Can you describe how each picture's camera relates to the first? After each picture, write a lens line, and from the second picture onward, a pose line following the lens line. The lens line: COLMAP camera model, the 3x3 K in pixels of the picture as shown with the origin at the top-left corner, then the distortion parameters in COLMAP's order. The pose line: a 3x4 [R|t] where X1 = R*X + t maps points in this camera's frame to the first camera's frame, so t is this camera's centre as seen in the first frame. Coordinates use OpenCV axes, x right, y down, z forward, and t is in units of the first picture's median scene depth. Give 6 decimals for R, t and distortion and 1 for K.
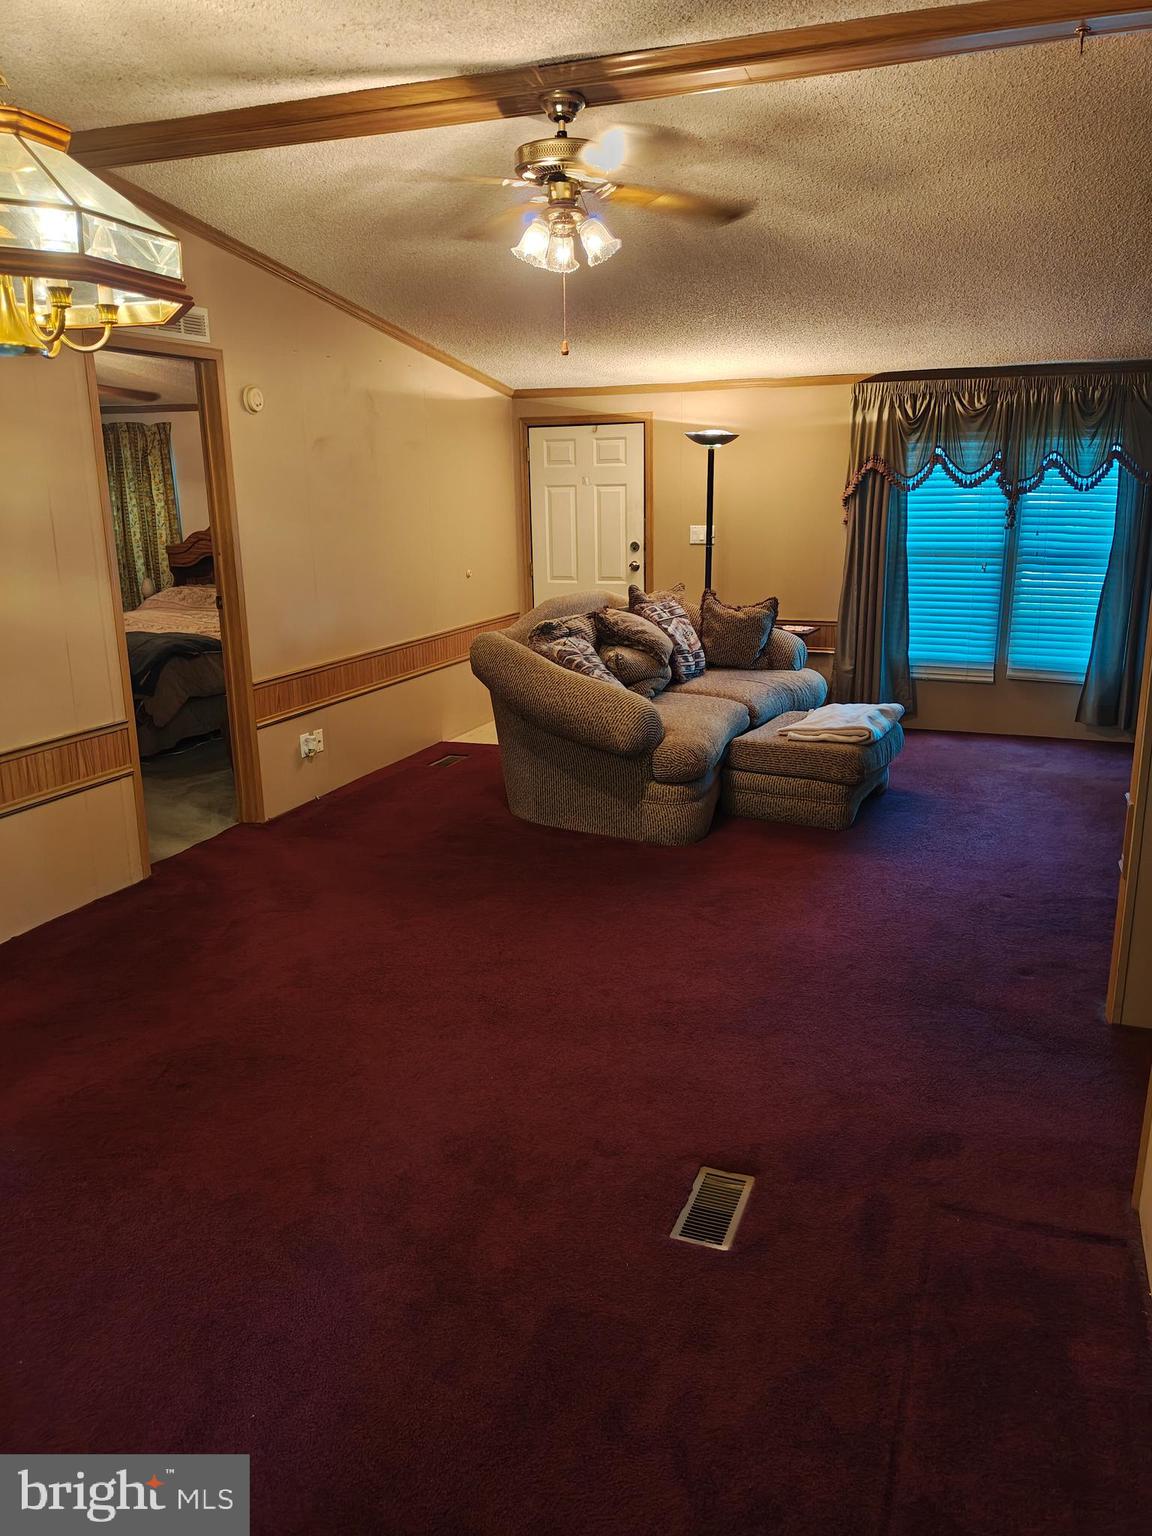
lens RADIAL K [[1128.5, 0, 576.0], [0, 1128.5, 768.0], [0, 0, 1]] dist [0.099053, -0.156454]
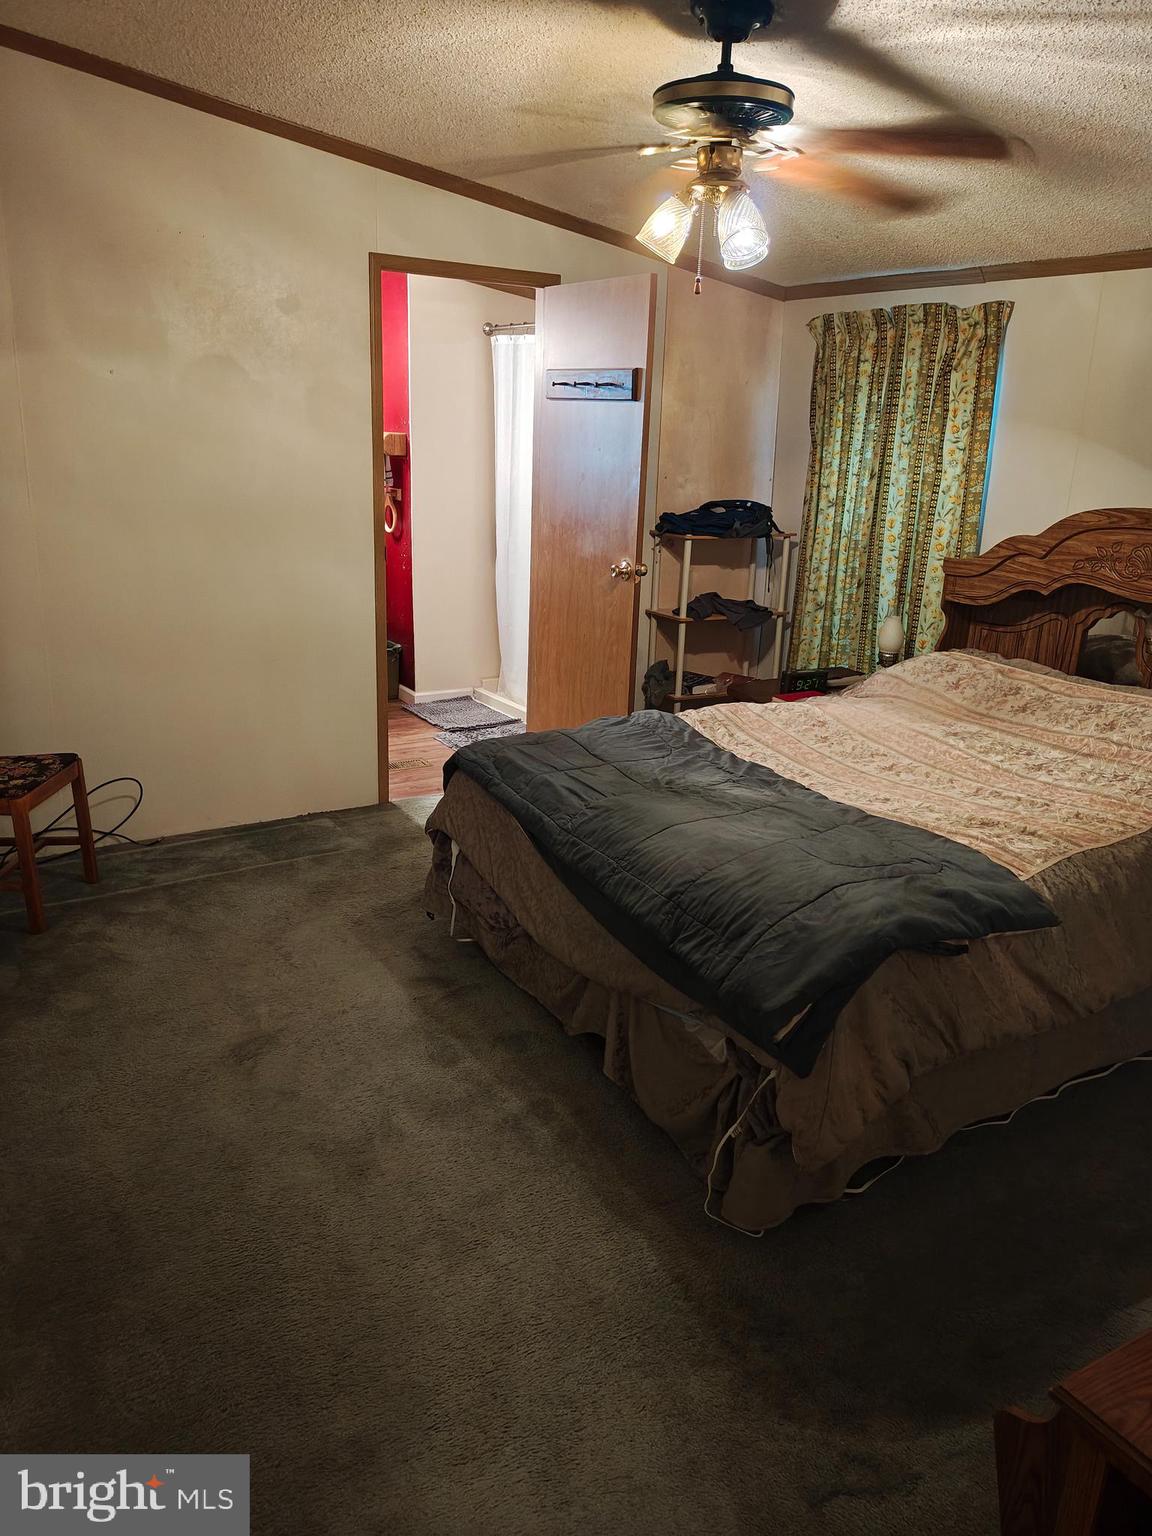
lens RADIAL K [[1108.2, 0, 576.0], [0, 1108.2, 768.0], [0, 0, 1]] dist [0.107198, -0.143528]
pose [[0.794171, 0.212590, -0.569296, -0.359241], [-0.180481, 0.977056, 0.113086, -0.248952], [0.580275, 0.012938, 0.814318, 0.970410]]
